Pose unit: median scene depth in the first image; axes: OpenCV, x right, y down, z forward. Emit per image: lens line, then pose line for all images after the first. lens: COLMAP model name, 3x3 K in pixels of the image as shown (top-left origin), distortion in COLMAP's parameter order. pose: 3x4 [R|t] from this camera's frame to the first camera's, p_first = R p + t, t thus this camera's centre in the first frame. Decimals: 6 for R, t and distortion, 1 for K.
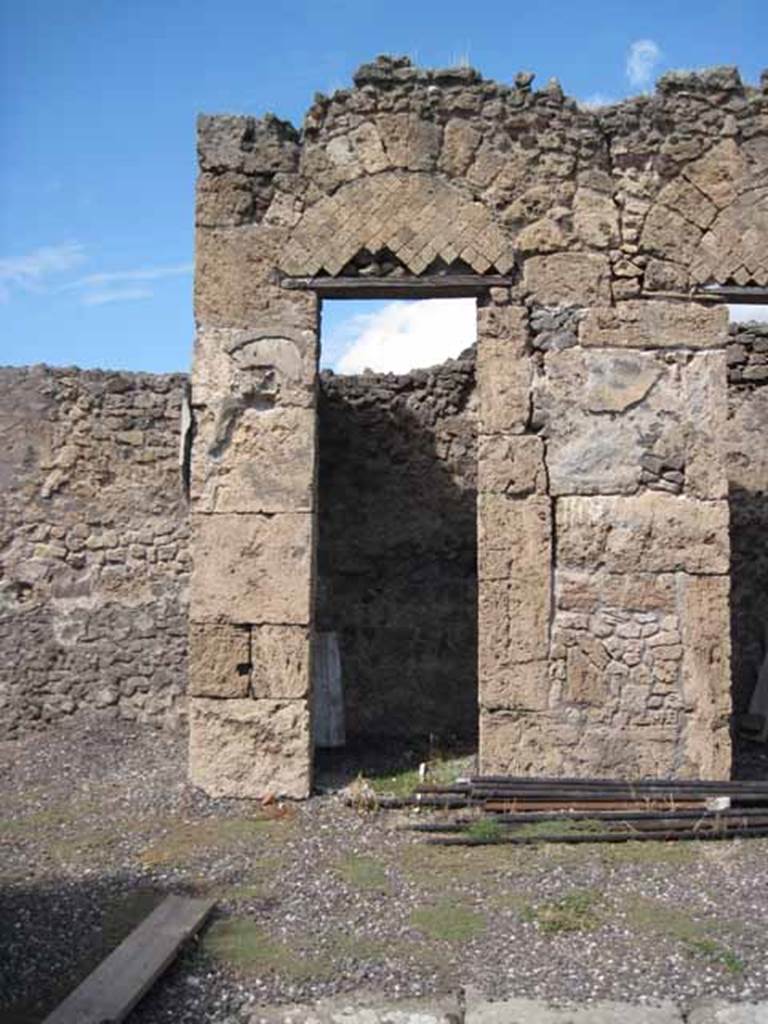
lens RADIAL K [[1066.0, 0, 414.5], [0, 1066.0, 494.4], [0, 0, 1]] dist [-0.134322, 0.070413]
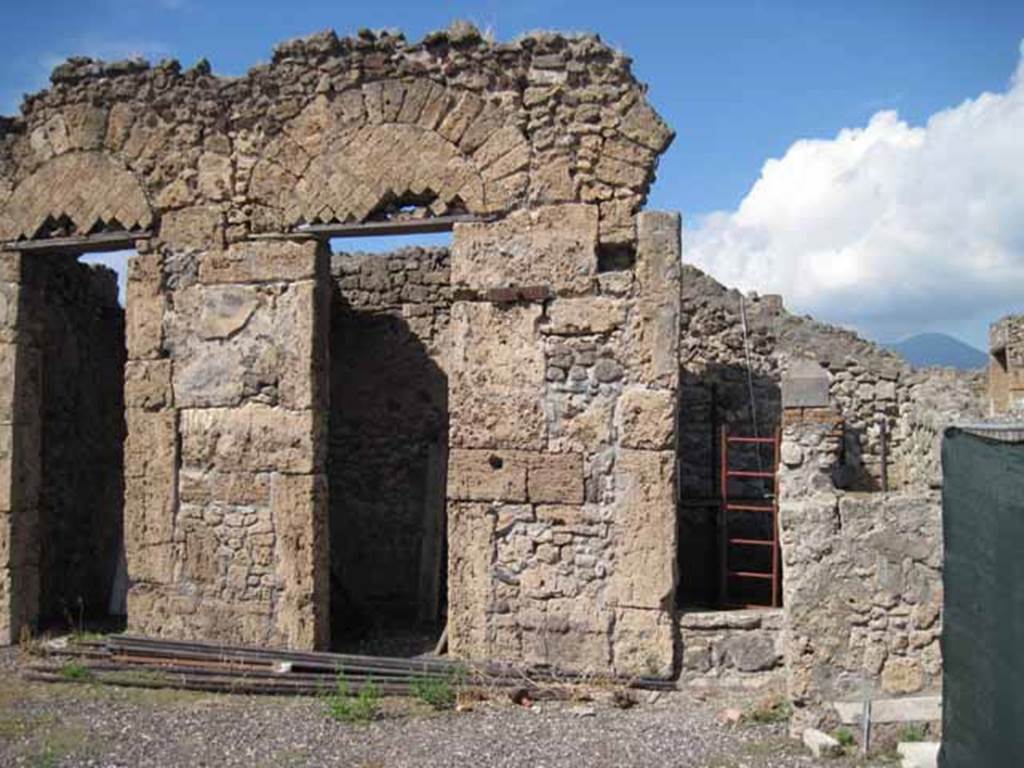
lens RADIAL K [[1066.0, 0, 527.3], [0, 1066.0, 412.7], [0, 0, 1]] dist [-0.134322, 0.070413]
pose [[0.975088, -0.015072, -0.221308, 0.783563], [0.018094, 0.999769, 0.011635, -0.000883], [0.221081, -0.015350, 0.975135, -0.086143]]
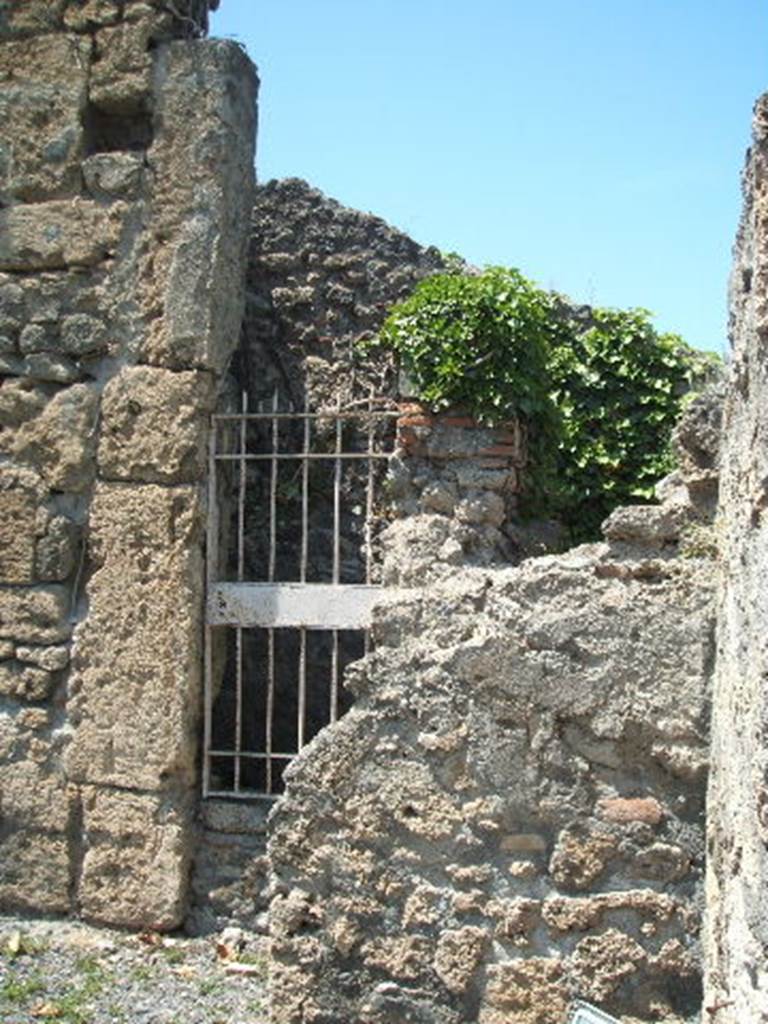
lens RADIAL K [[1171.6, 0, 452.7], [0, 1171.6, 513.1], [0, 0, 1]] dist [-0.202745, 0.165950]
pose [[0.976118, 0.004594, -0.217194, 0.951712], [-0.006152, 0.999960, -0.006498, 0.070277], [0.217155, 0.007679, 0.976107, 0.437520]]
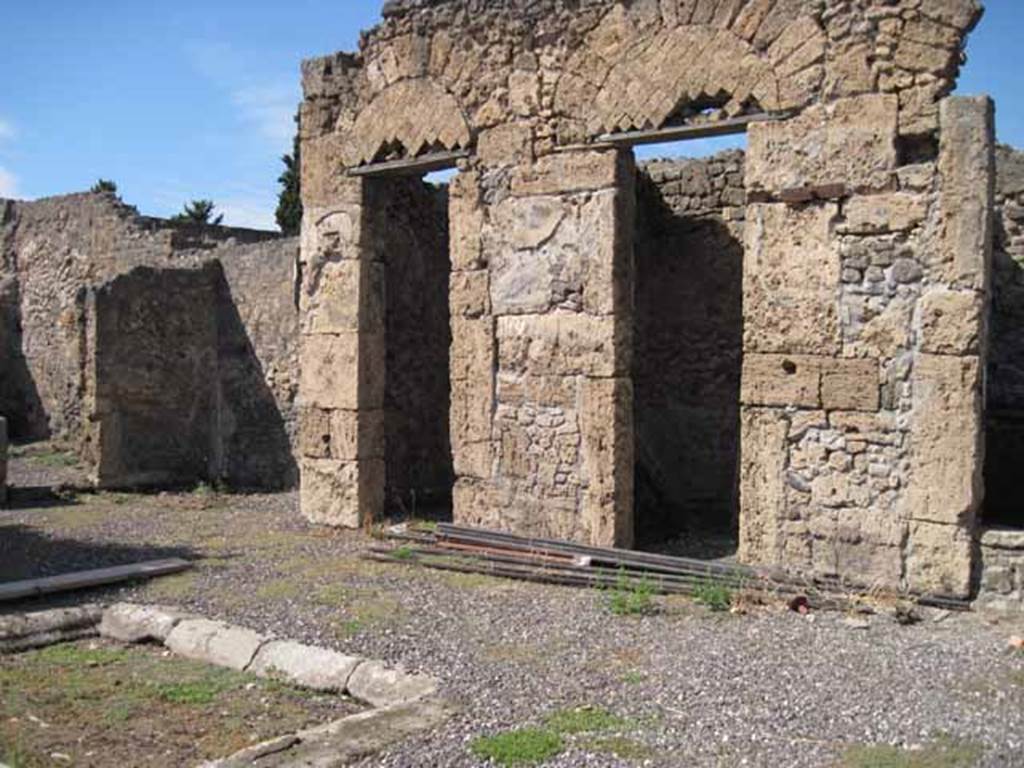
lens RADIAL K [[1066.2, 0, 514.1], [0, 1066.2, 410.9], [0, 0, 1]] dist [-0.131813, 0.065414]
pose [[0.815161, 0.023327, -0.578765, 0.902435], [0.032605, 0.995757, 0.086056, 0.005672], [0.578317, -0.089020, 0.810941, -0.054190]]
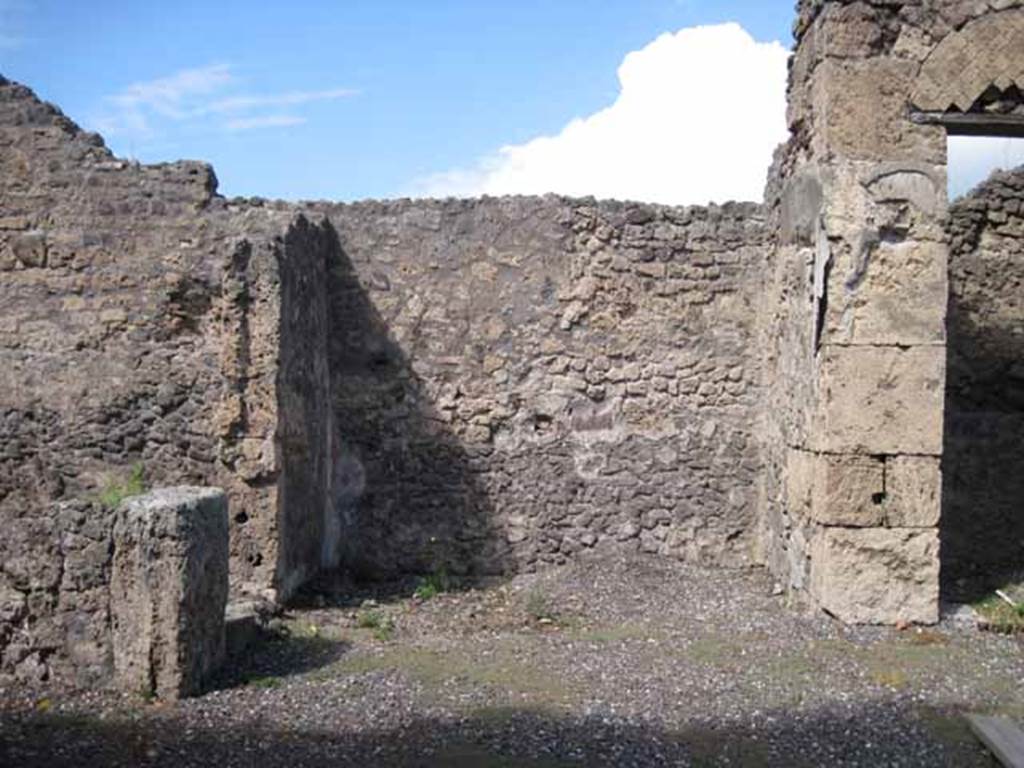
lens RADIAL K [[1066.2, 0, 514.1], [0, 1066.2, 410.9], [0, 0, 1]] dist [-0.131813, 0.065414]
pose [[0.999900, 0.008576, -0.011267, -0.493253], [-0.007767, 0.997516, 0.070017, 0.012488], [0.011839, -0.069922, 0.997482, -0.006573]]
